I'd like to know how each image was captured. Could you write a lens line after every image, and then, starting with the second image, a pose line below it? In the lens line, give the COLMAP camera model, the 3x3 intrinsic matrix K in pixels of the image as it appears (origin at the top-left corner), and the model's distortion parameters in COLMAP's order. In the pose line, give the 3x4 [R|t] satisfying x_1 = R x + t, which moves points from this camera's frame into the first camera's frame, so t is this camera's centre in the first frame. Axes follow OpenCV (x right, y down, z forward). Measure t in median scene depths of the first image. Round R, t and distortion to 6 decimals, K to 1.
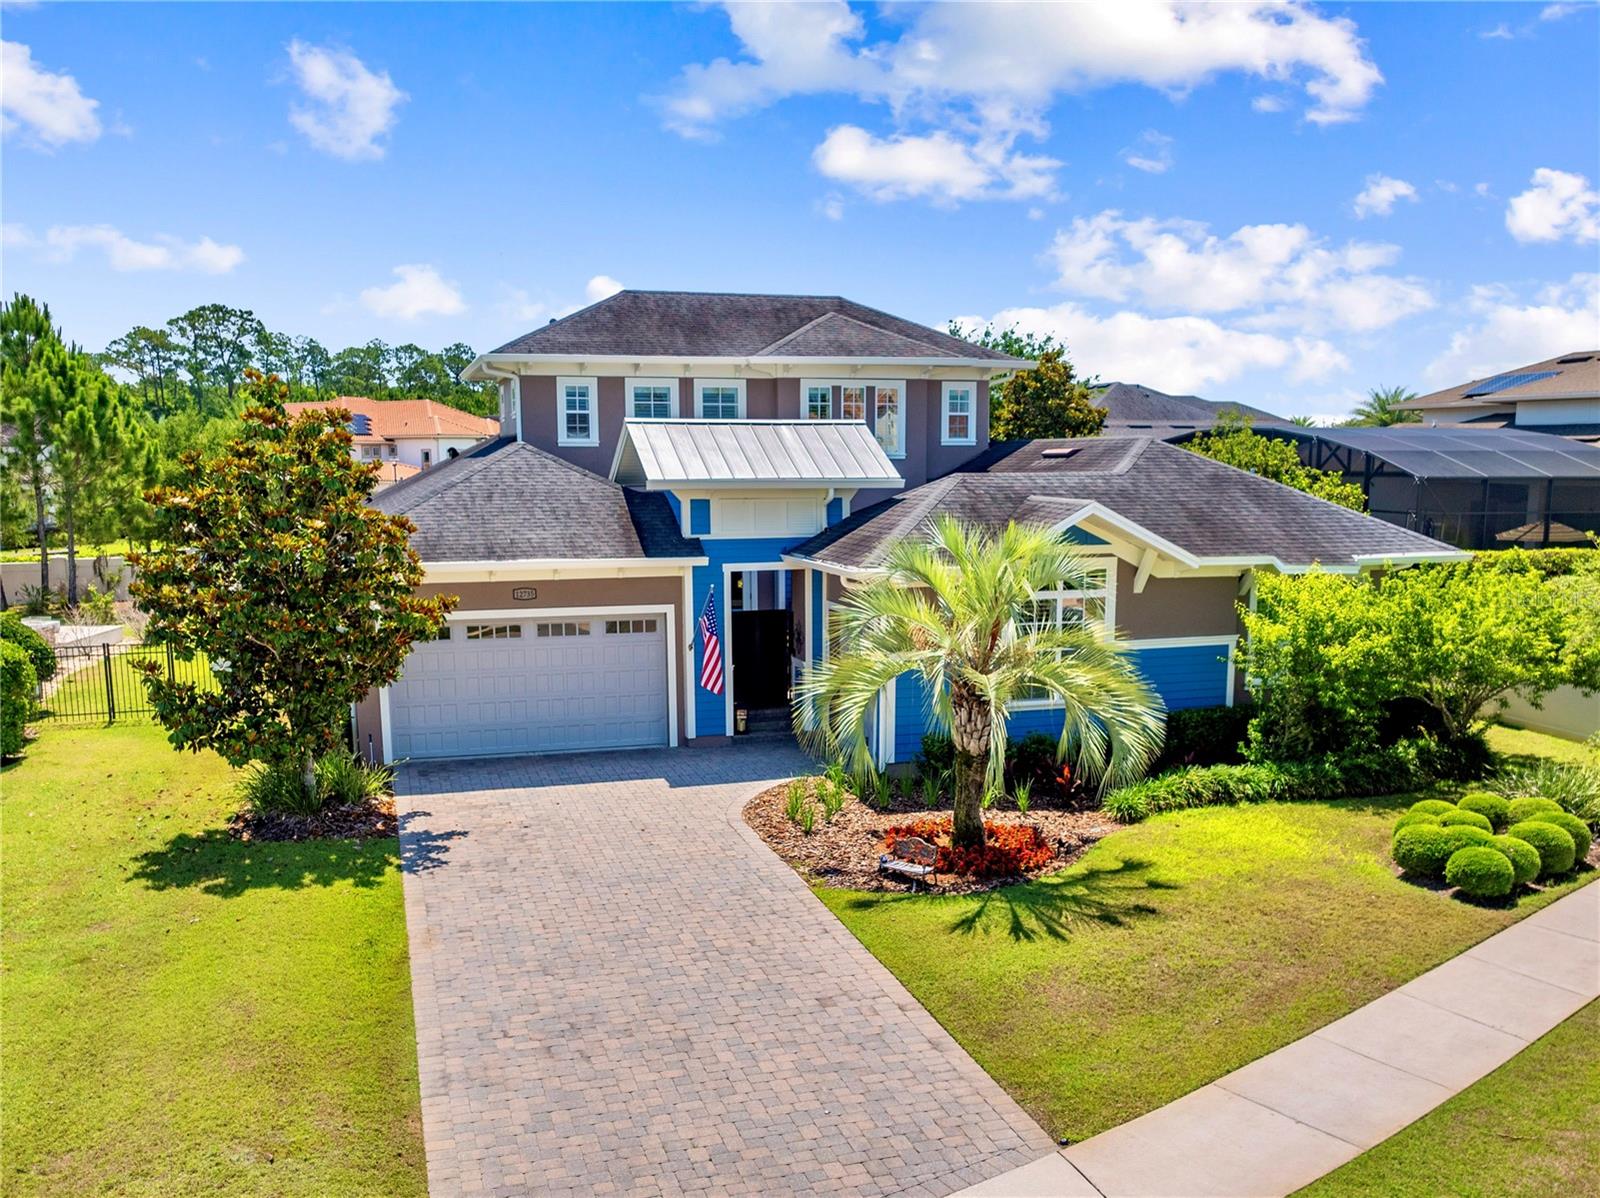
lens RADIAL K [[1095.9, 0, 798.7], [0, 1095.9, 627.9], [0, 0, 1]] dist [-0.017376, -0.002606]
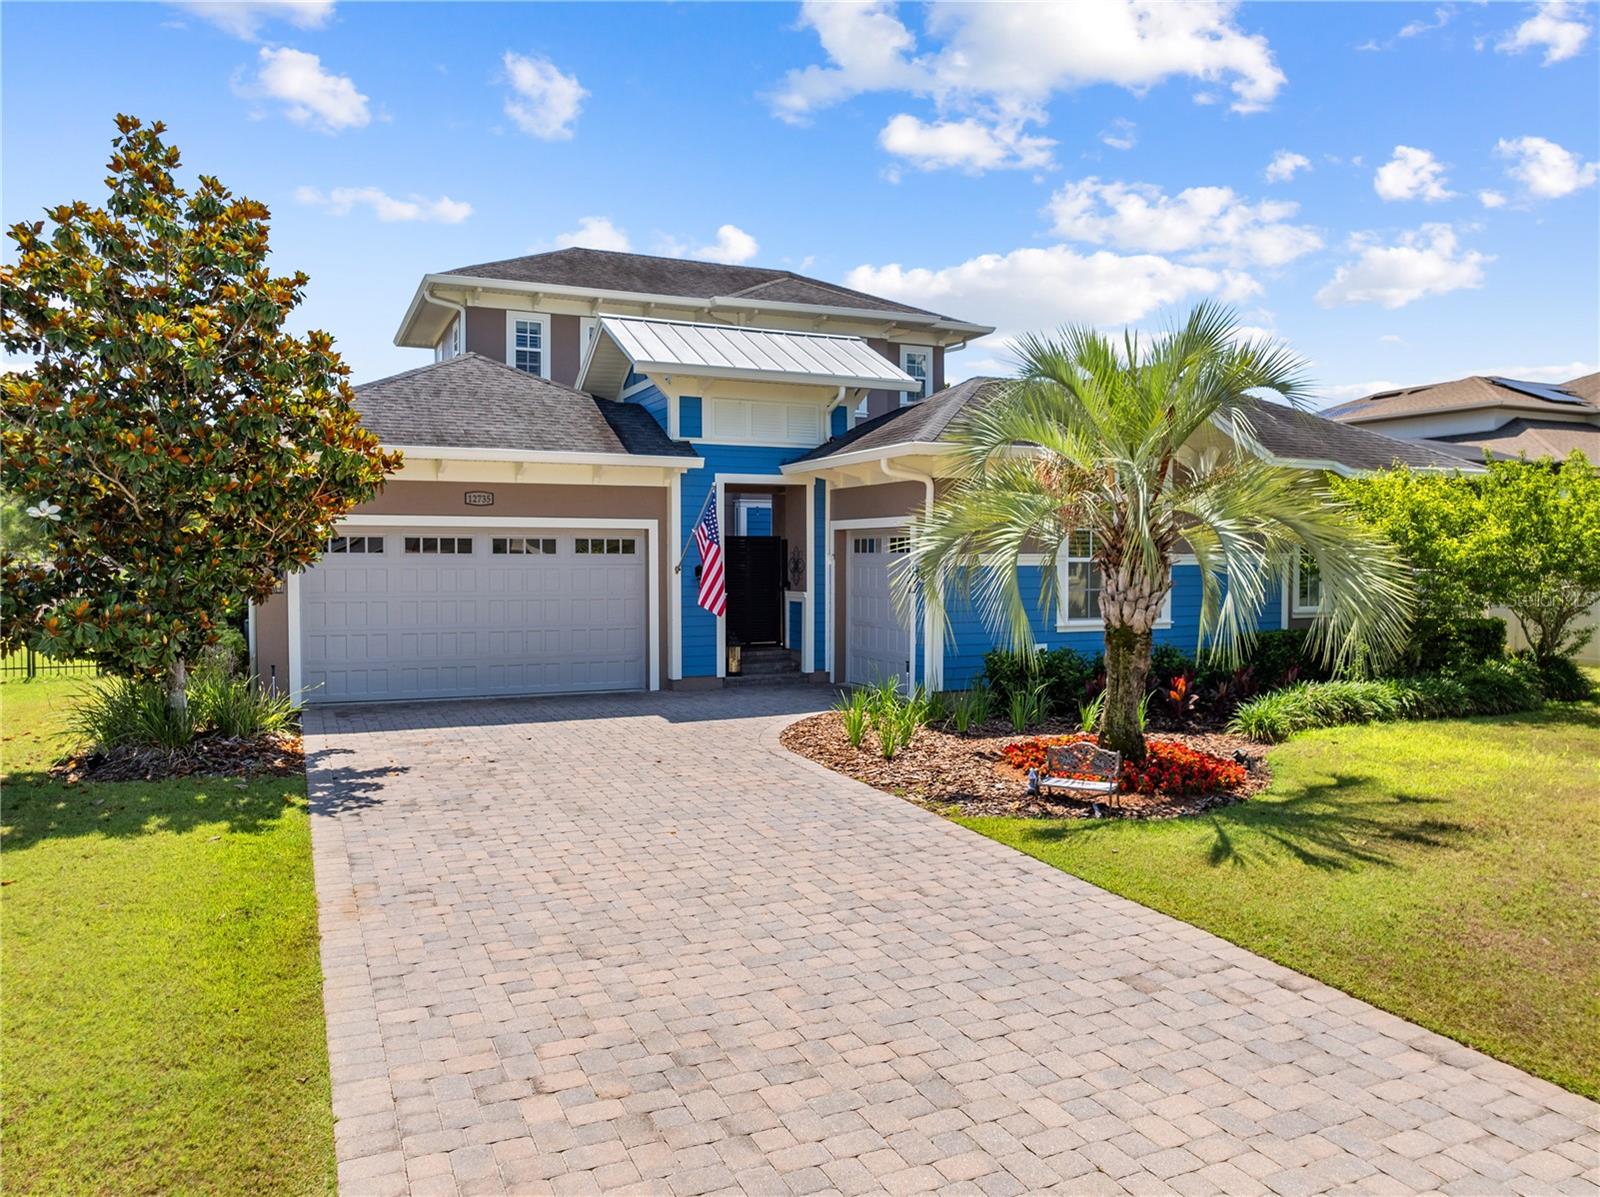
lens RADIAL K [[940.4, 0, 781.7], [0, 940.4, 565.8], [0, 0, 1]] dist [-0.026507, -0.001118]
pose [[0.993620, 0.004723, 0.112677, -0.122687], [0.007657, 0.993992, -0.109183, 0.115634], [-0.112516, 0.109349, 0.987615, 0.337075]]
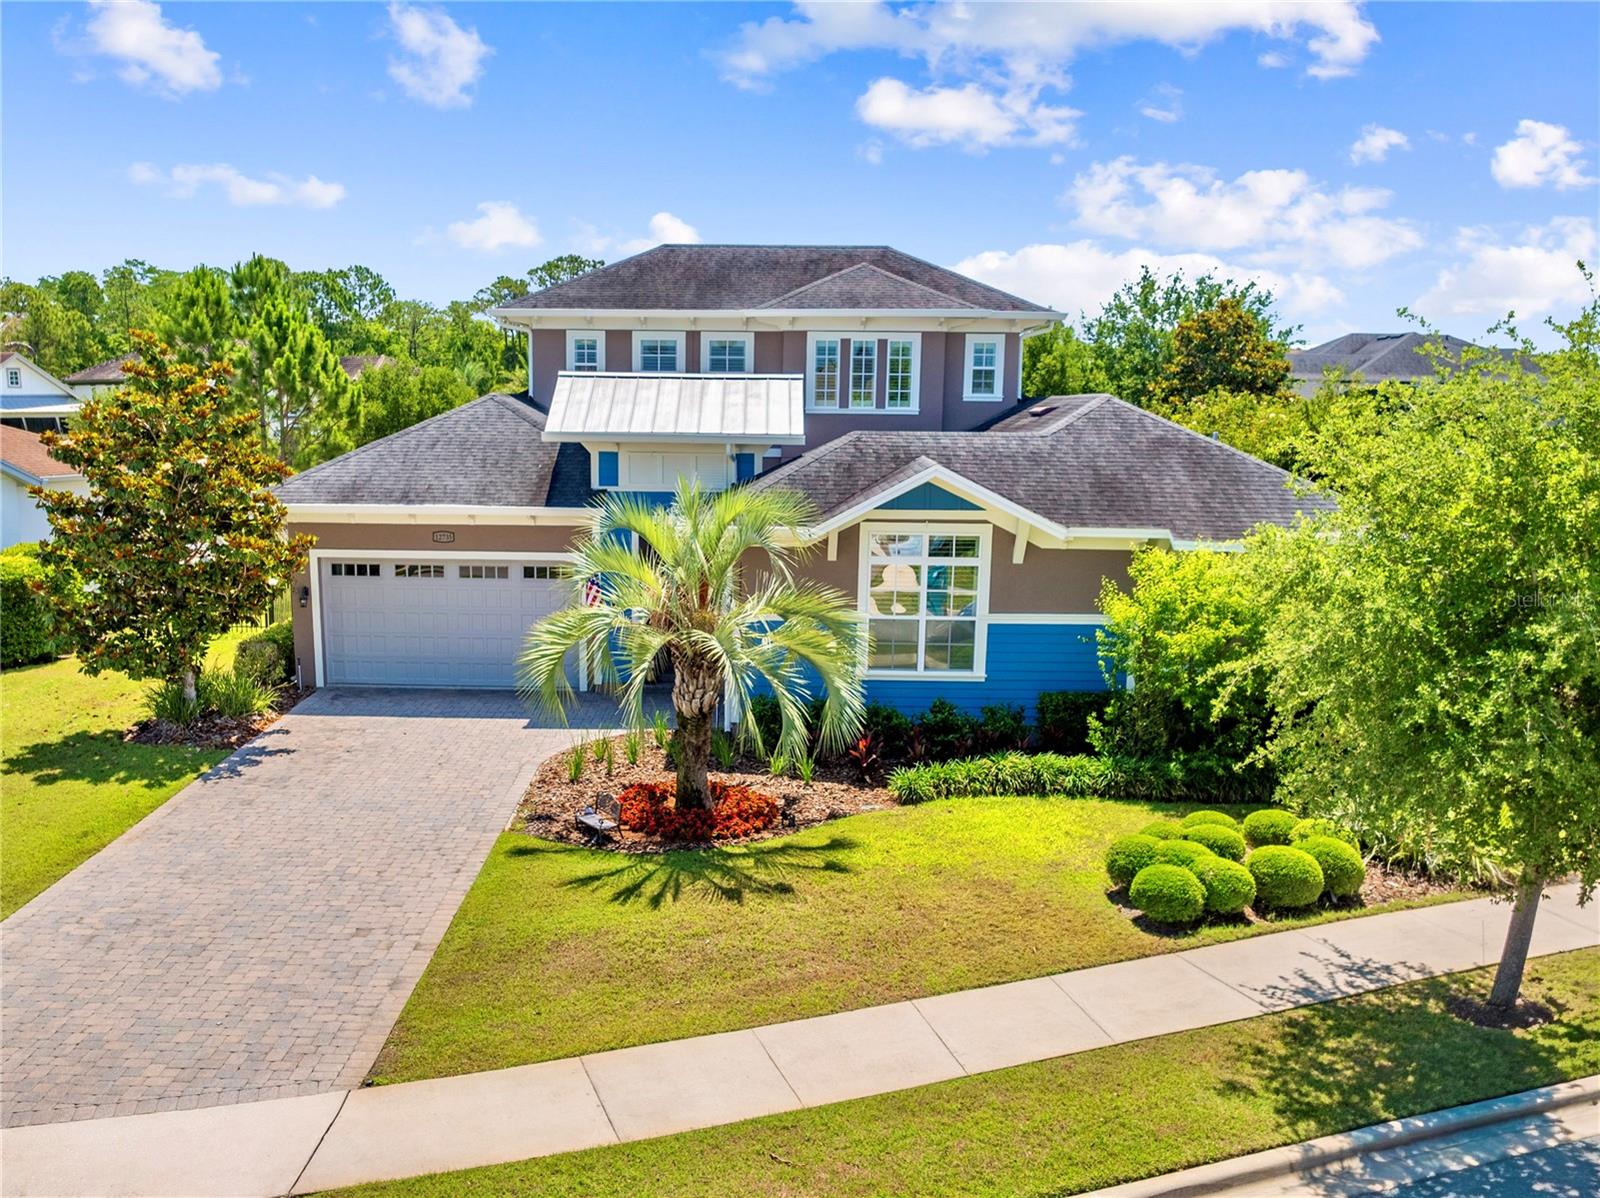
lens RADIAL K [[1115.4, 0, 805.3], [0, 1115.4, 597.1], [0, 0, 1]] dist [-0.014798, -0.005010]
pose [[0.969928, 0.055580, -0.236963, 0.414753], [-0.052128, 0.998423, 0.020813, -0.015770], [0.237746, -0.007835, 0.971296, 0.037648]]
